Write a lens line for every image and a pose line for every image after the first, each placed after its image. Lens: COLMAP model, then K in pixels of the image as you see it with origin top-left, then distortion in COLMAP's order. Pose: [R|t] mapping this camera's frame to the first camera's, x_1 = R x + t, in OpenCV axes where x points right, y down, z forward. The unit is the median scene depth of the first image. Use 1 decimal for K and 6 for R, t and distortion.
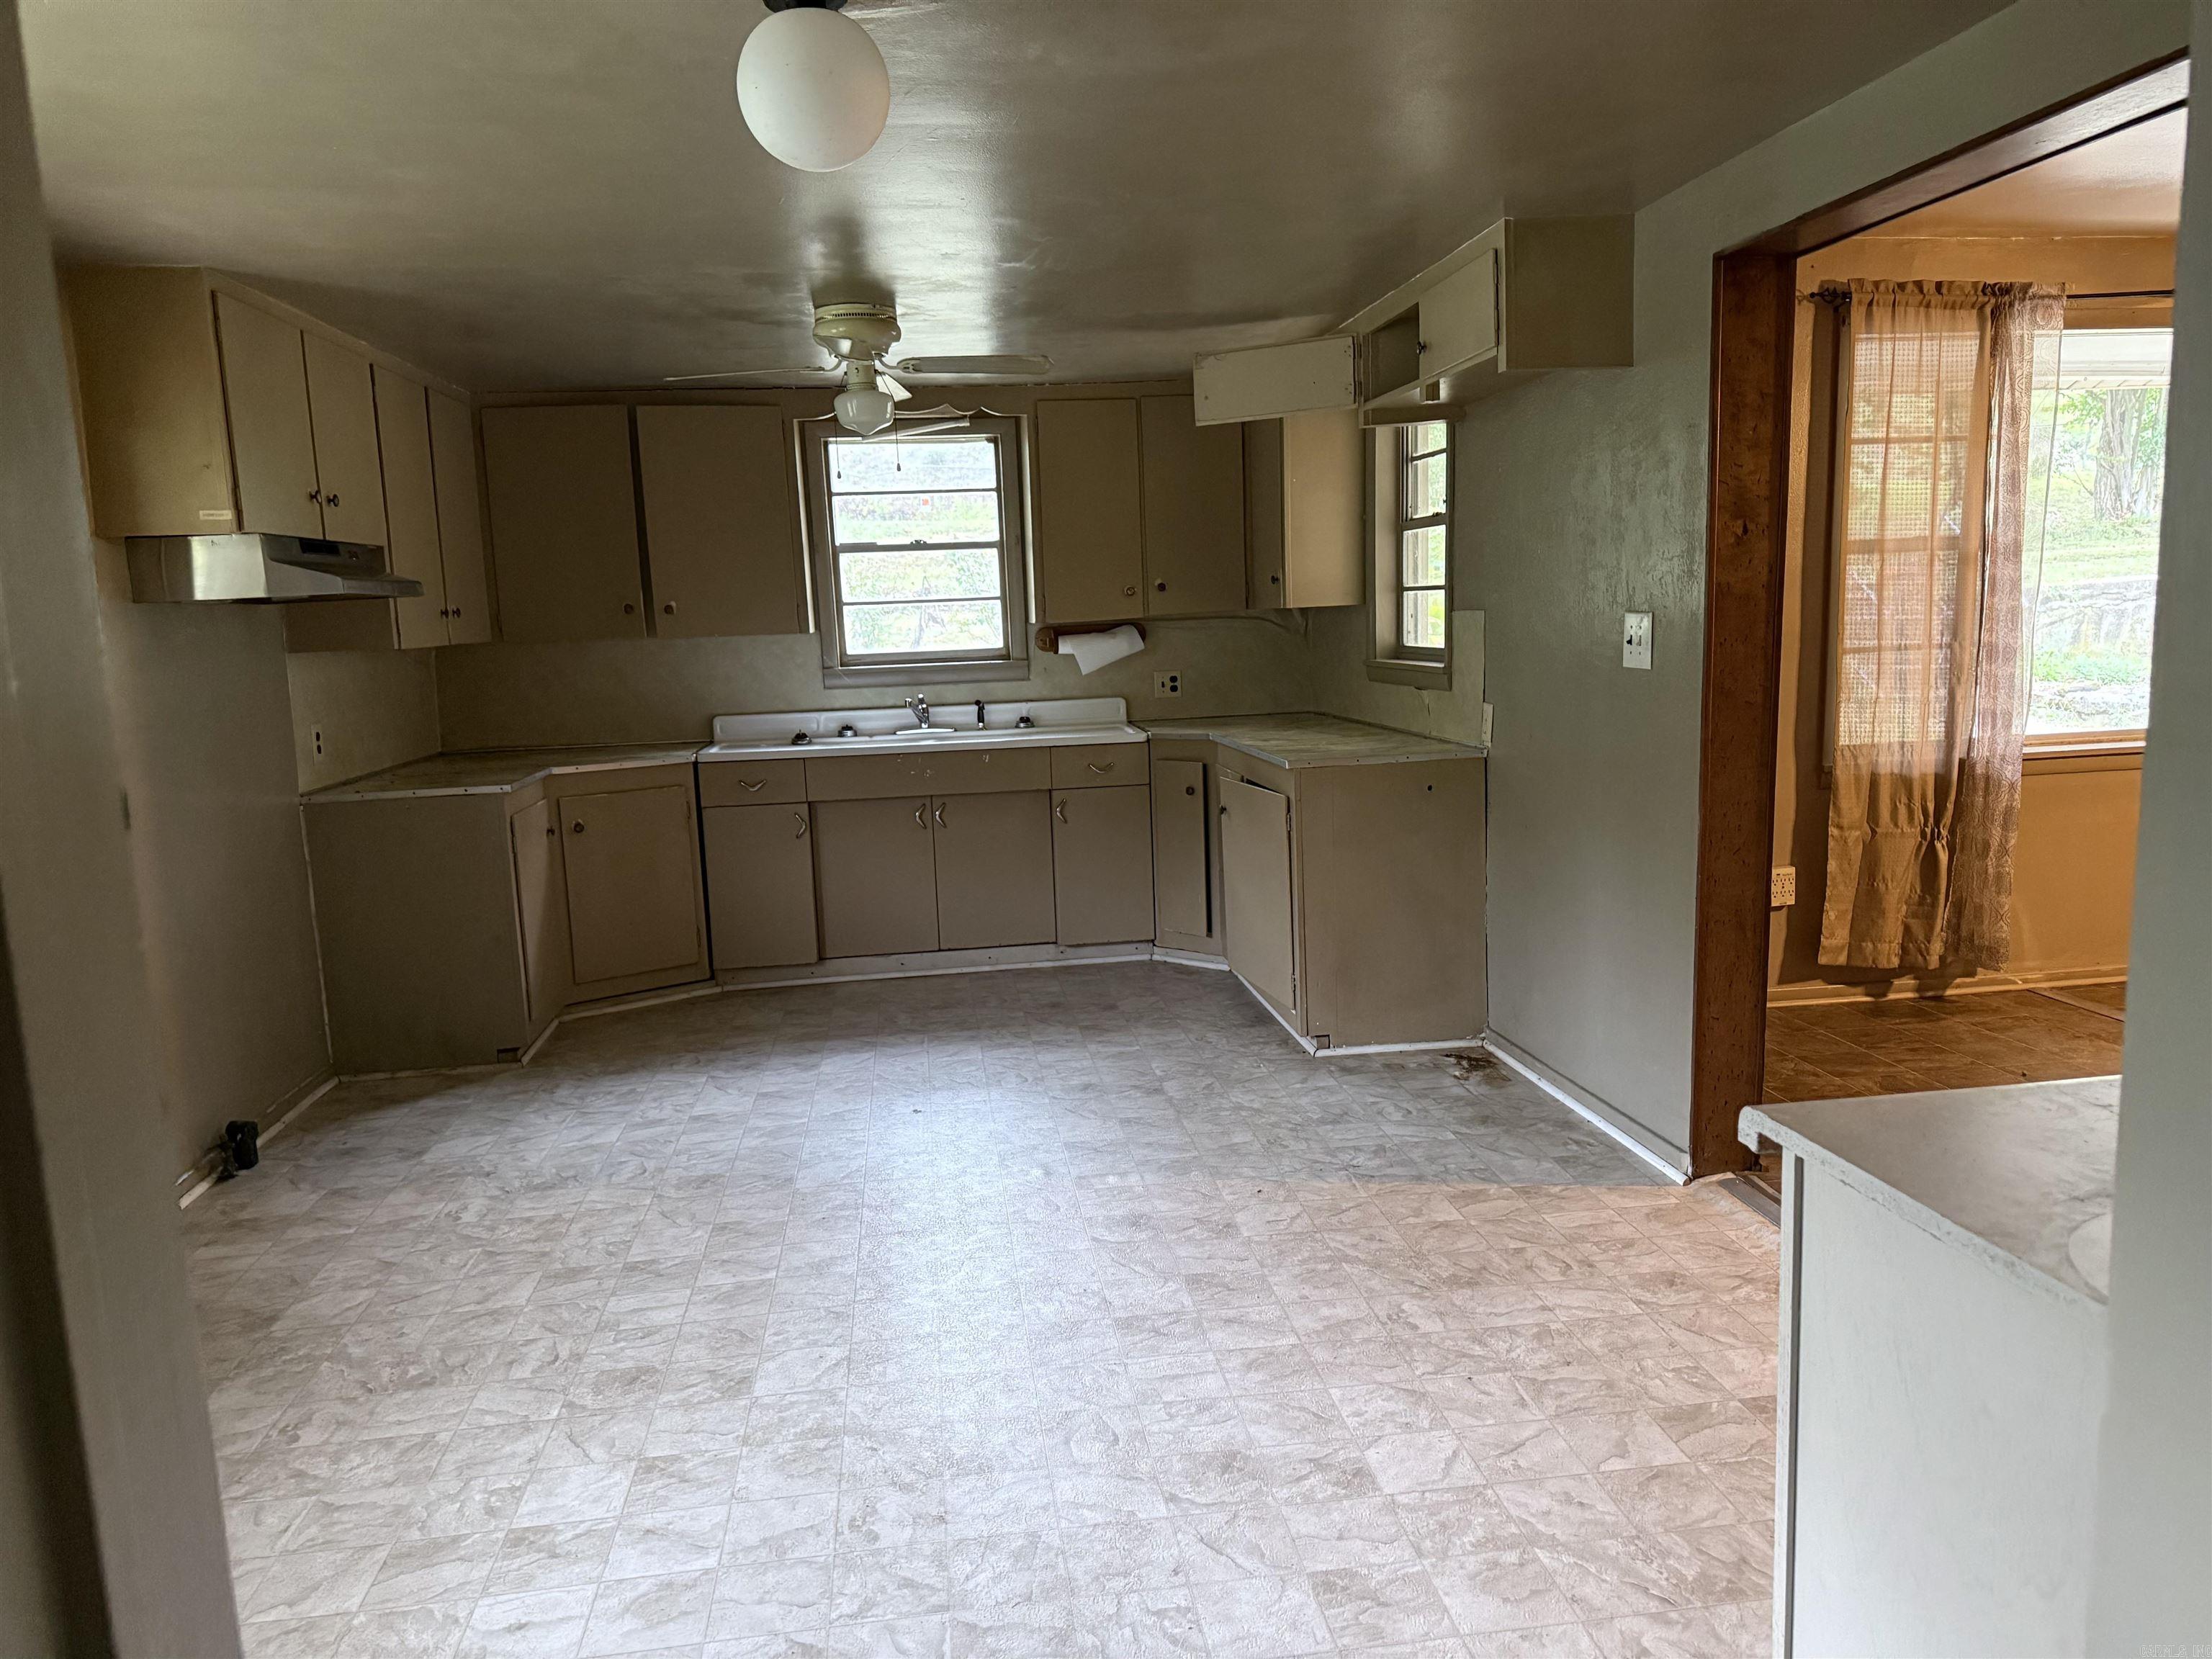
lens RADIAL K [[1604.9, 0, 1106.0], [0, 1604.9, 829.5], [0, 0, 1]] dist [0.003574, 0.001814]
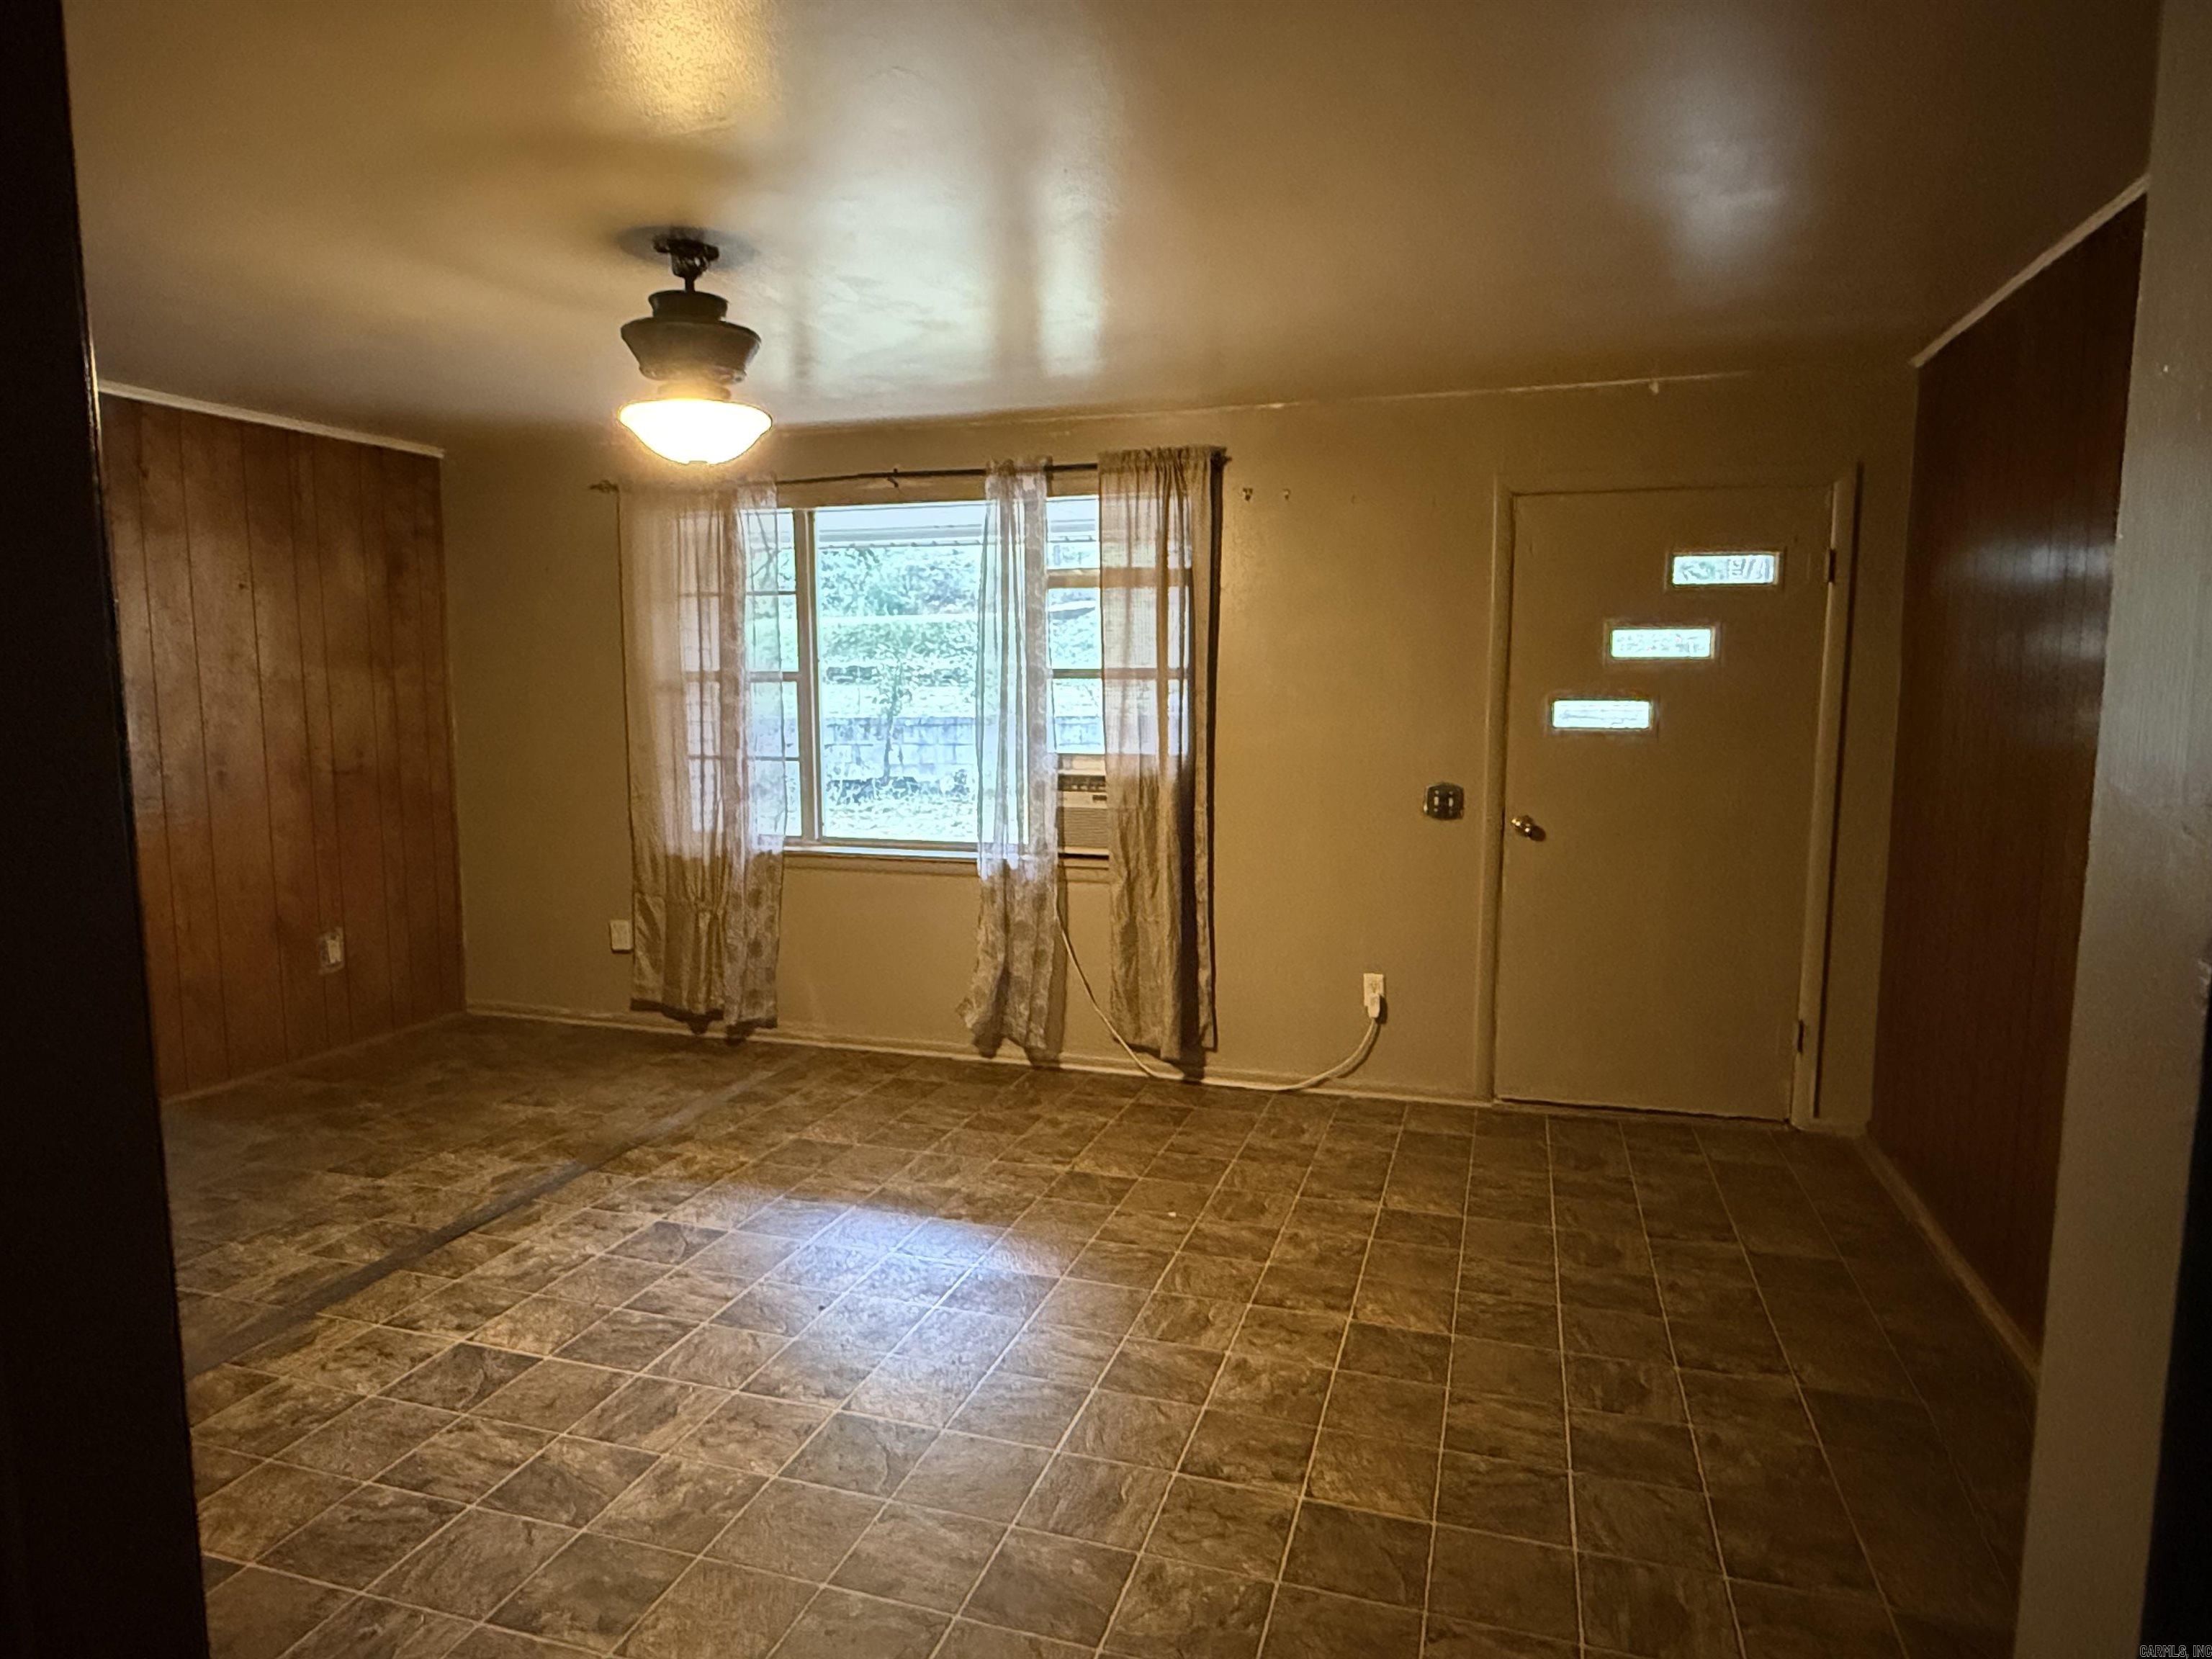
lens RADIAL K [[1332.7, 0, 1106.0], [0, 1332.7, 829.5], [0, 0, 1]] dist [-0.001309, -0.000551]
pose [[0.908699, 0.089905, -0.407657, 1.201362], [-0.102383, 0.994706, -0.008845, -0.079060], [0.404703, 0.049775, 0.913092, 0.171799]]
